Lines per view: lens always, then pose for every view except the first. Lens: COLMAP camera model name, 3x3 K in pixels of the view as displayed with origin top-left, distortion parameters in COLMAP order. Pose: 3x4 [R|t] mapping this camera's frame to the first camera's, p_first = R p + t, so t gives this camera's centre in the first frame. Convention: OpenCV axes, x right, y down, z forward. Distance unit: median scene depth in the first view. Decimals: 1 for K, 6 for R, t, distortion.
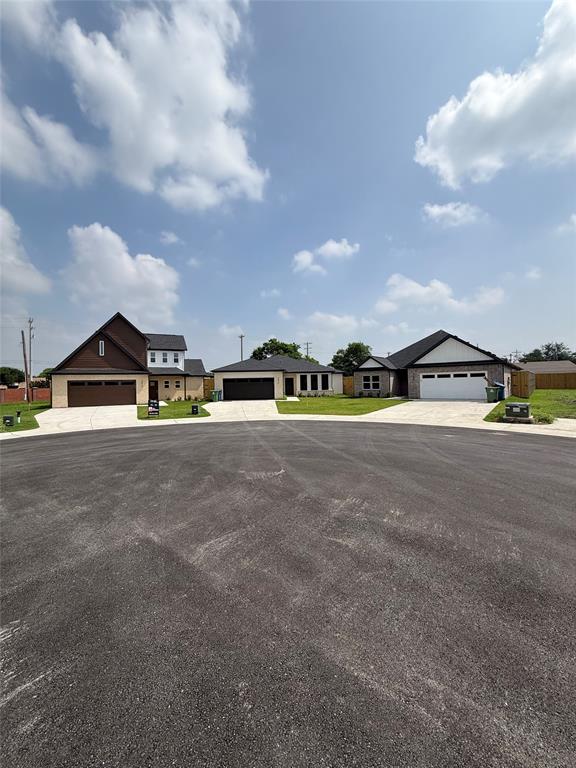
lens RADIAL K [[308.6, 0, 289.9], [0, 308.6, 382.5], [0, 0, 1]] dist [-0.002752, -0.000288]
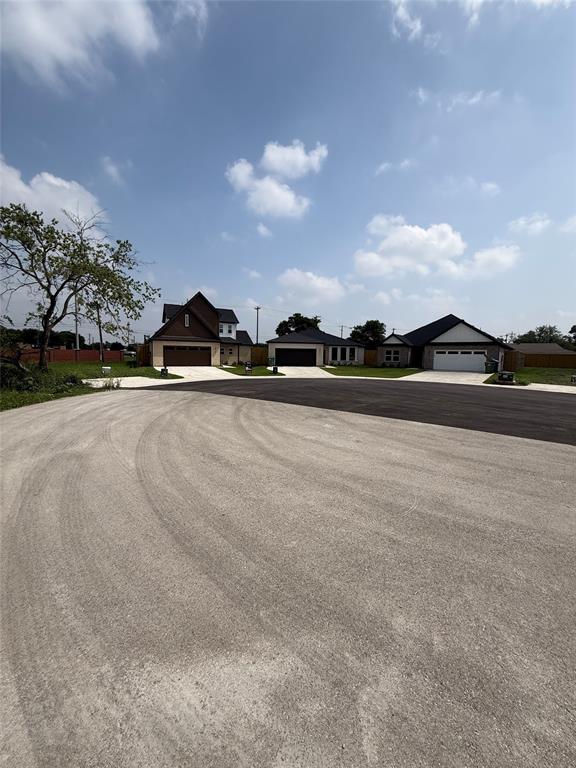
lens RADIAL K [[311.6, 0, 288.0], [0, 311.6, 384.0], [0, 0, 1]] dist [-0.000484, -0.000068]
pose [[0.999181, 0.035307, 0.019779, -0.176718], [-0.037054, 0.994663, 0.096295, 0.008009], [-0.016273, -0.096949, 0.995156, -0.249835]]
